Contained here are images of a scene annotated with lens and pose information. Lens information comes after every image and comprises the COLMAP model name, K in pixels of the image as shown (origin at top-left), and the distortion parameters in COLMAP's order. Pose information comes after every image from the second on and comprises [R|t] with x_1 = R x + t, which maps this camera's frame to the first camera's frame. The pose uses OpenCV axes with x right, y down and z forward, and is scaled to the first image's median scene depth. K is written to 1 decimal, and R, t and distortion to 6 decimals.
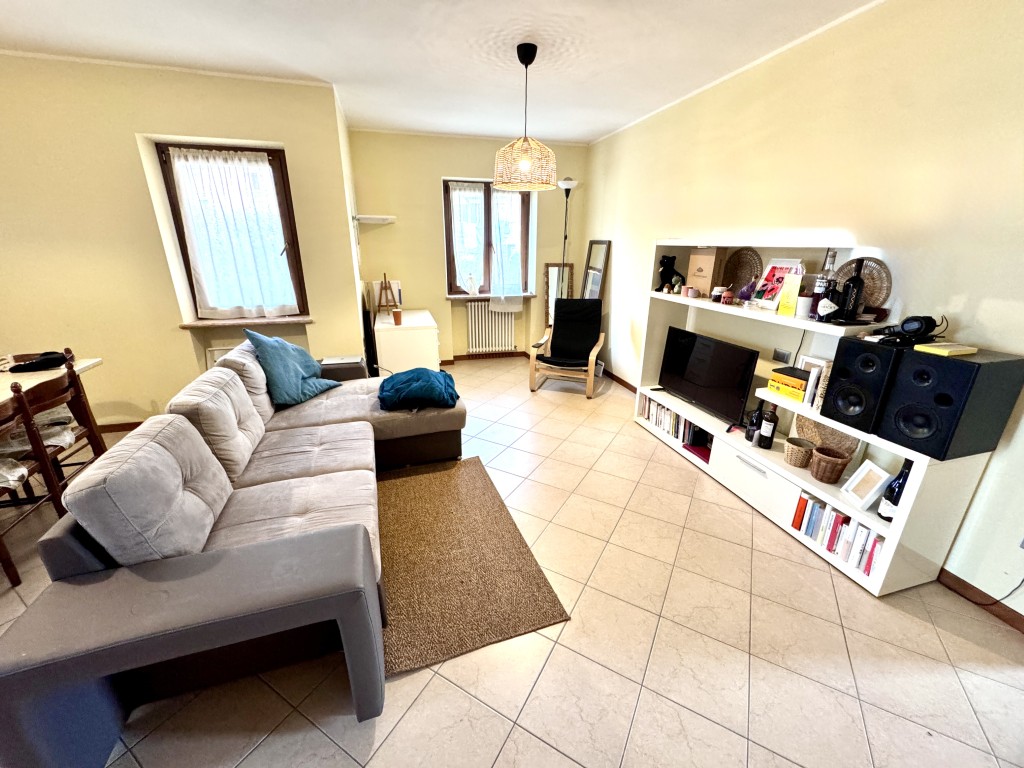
lens RADIAL K [[408.3, 0, 512.0], [0, 408.3, 384.0], [0, 0, 1]] dist [-0.000840, -0.000243]
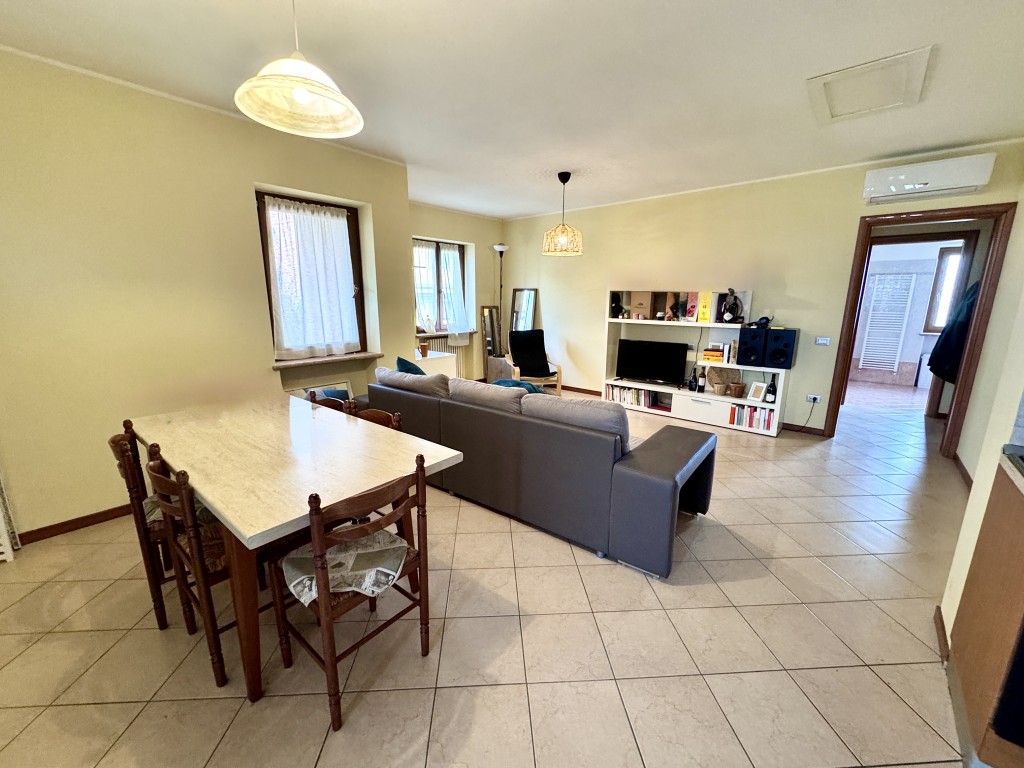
lens RADIAL K [[407.7, 0, 512.0], [0, 407.7, 384.0], [0, 0, 1]] dist [0.002424, -0.000011]
pose [[0.836550, -0.116199, 0.535427, -0.918792], [0.178148, 0.981837, -0.065258, 0.068298], [-0.518119, 0.149977, 0.842057, -0.125980]]
